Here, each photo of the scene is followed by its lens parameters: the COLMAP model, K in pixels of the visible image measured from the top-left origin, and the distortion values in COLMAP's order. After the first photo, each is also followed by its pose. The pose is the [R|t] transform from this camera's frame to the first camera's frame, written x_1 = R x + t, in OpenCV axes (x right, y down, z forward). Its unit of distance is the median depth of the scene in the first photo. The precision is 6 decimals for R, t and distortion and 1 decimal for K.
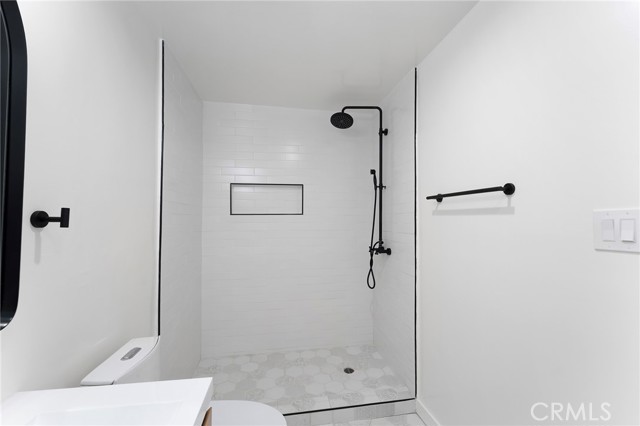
lens RADIAL K [[260.6, 0, 317.4], [0, 260.6, 222.3], [0, 0, 1]] dist [-0.001823, -0.000075]
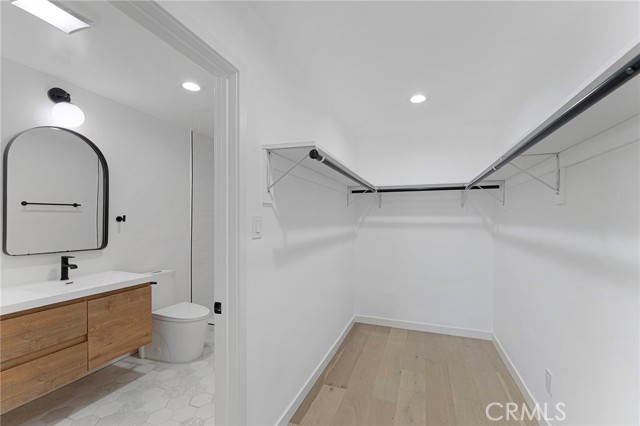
lens RADIAL K [[261.2, 0, 330.3], [0, 261.2, 223.3], [0, 0, 1]] dist [0.001924, 0.000442]
pose [[0.874370, 0.003601, -0.485246, 0.876650], [-0.000822, 0.999982, 0.005939, 0.006218], [0.485259, -0.004794, 0.874358, -0.180717]]
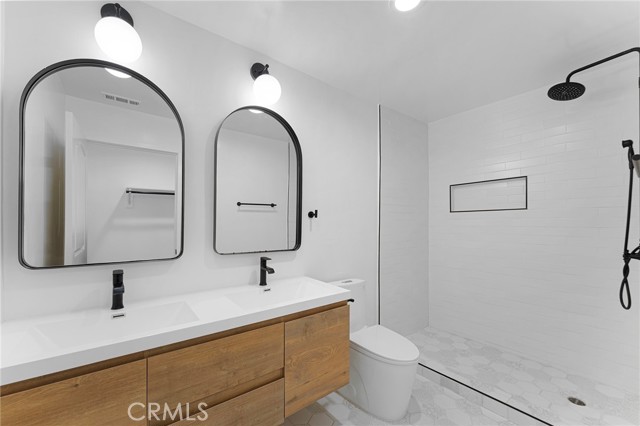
lens RADIAL K [[261.2, 0, 330.3], [0, 261.2, 223.3], [0, 0, 1]] dist [0.001924, 0.000442]
pose [[0.488945, -0.003843, -0.872306, 0.438413], [-0.002234, 0.999981, -0.005658, 0.028964], [0.872312, 0.004715, 0.488927, -0.050798]]
